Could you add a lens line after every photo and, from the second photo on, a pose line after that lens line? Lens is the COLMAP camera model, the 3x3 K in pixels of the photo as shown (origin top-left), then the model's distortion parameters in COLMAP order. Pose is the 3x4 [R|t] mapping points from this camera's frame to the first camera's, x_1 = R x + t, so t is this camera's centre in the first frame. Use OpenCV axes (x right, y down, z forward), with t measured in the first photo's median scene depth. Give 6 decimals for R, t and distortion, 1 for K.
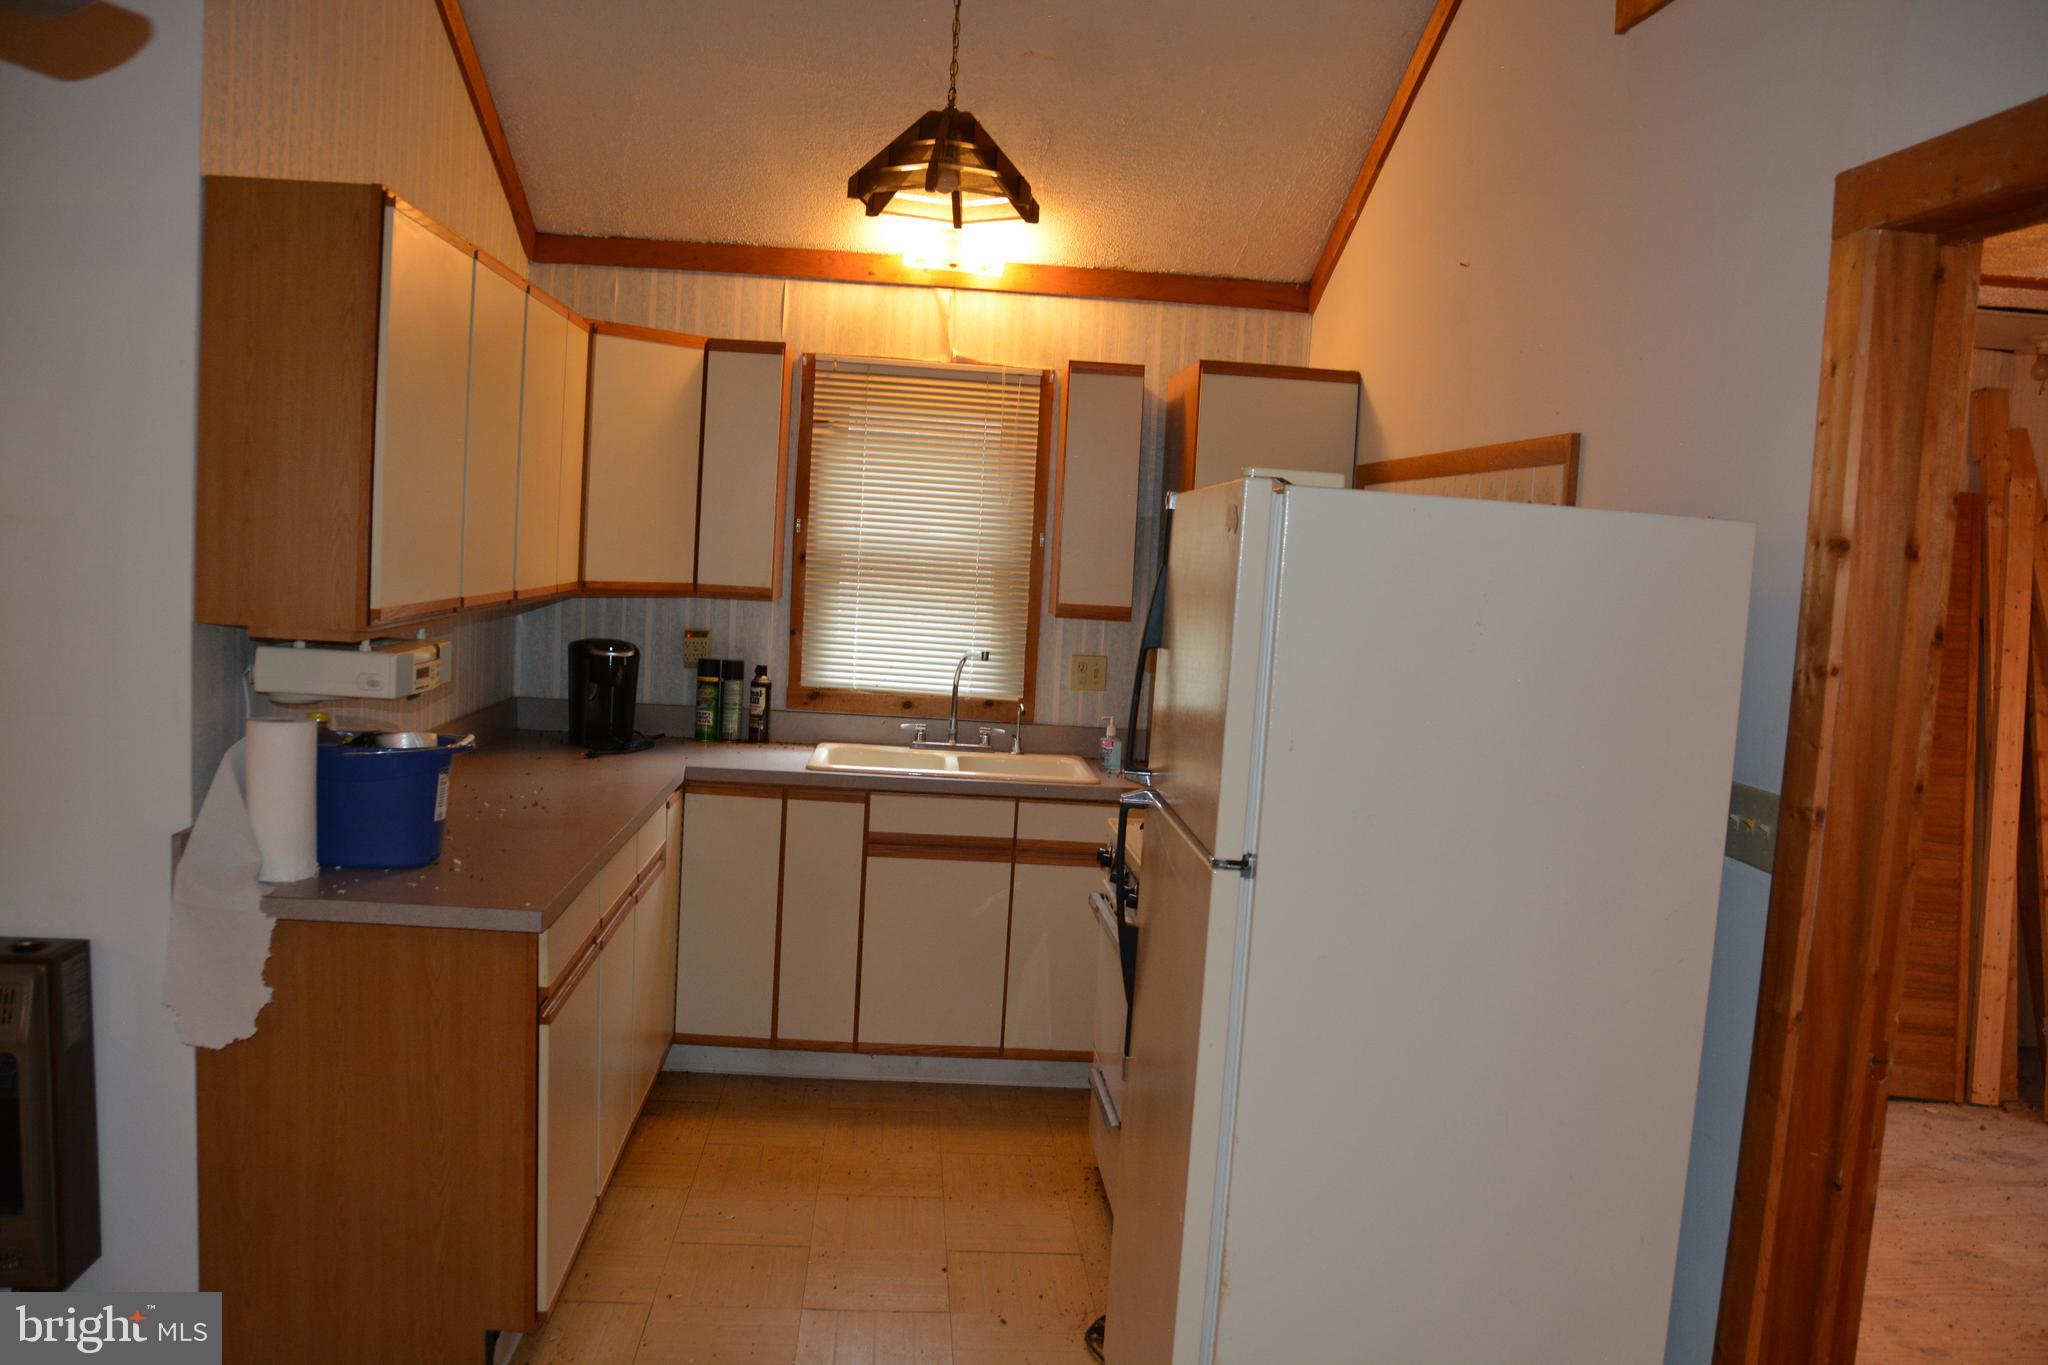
lens RADIAL K [[1646.6, 0, 1024.0], [0, 1646.6, 682.5], [0, 0, 1]] dist [-0.109039, 0.075141]
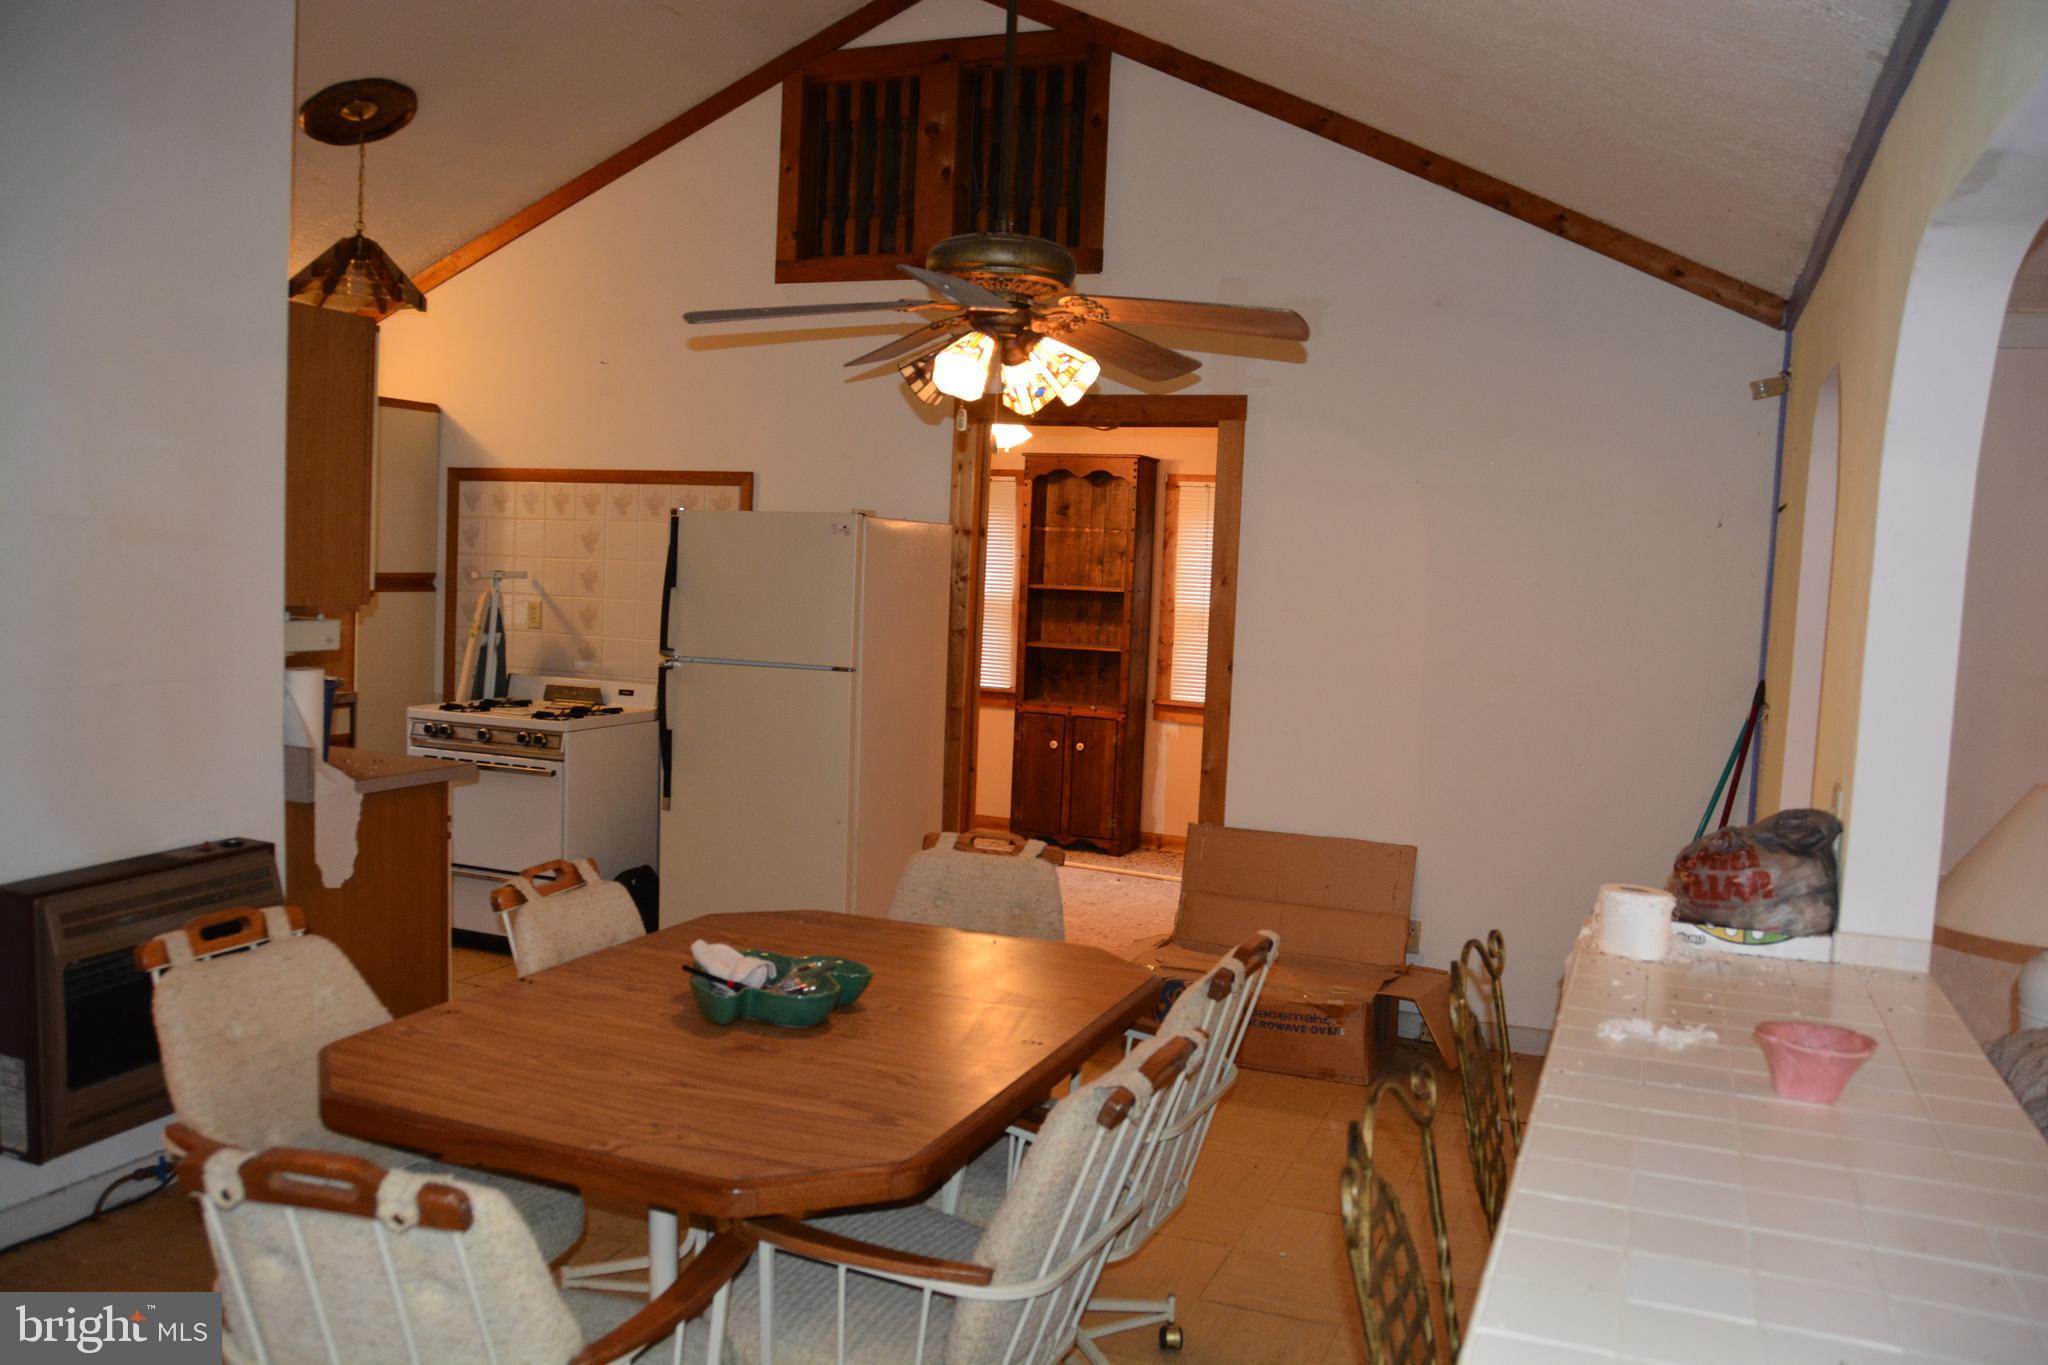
lens RADIAL K [[1646.6, 0, 1024.0], [0, 1646.6, 682.5], [0, 0, 1]] dist [-0.109039, 0.075141]
pose [[0.433375, -0.107774, 0.894746, -1.398960], [0.059985, 0.994072, 0.090684, -0.055445], [-0.899215, 0.014371, 0.437271, -0.219582]]
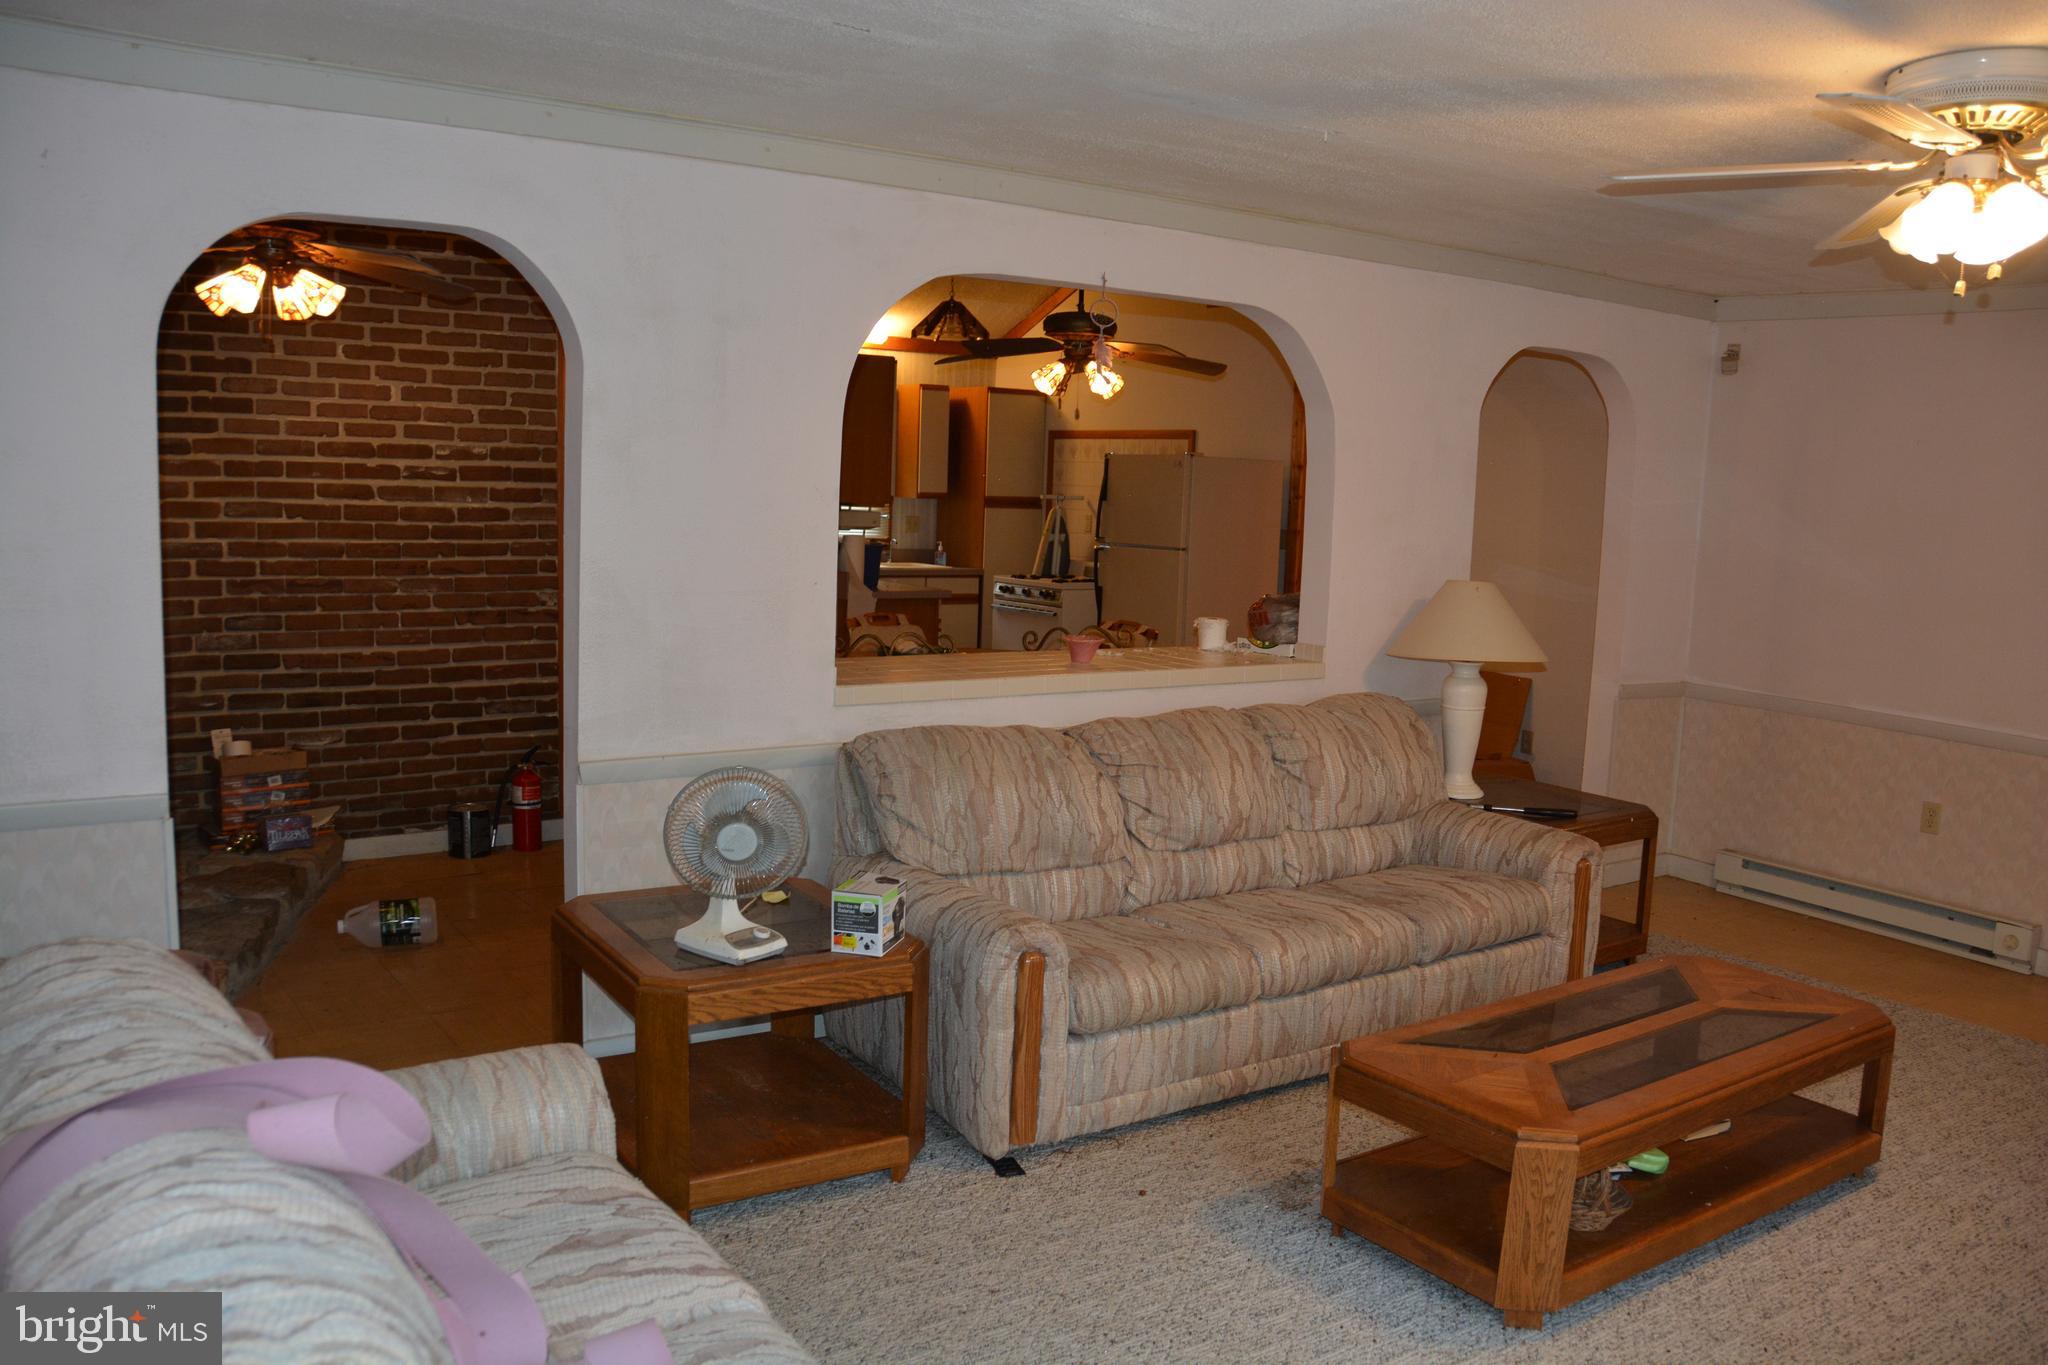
lens RADIAL K [[1646.6, 0, 1024.0], [0, 1646.6, 682.5], [0, 0, 1]] dist [-0.109039, 0.075141]
pose [[0.847796, -0.095603, 0.521633, -1.672655], [0.059797, 0.994577, 0.085095, 0.045376], [-0.526940, -0.040951, 0.848916, -1.580726]]
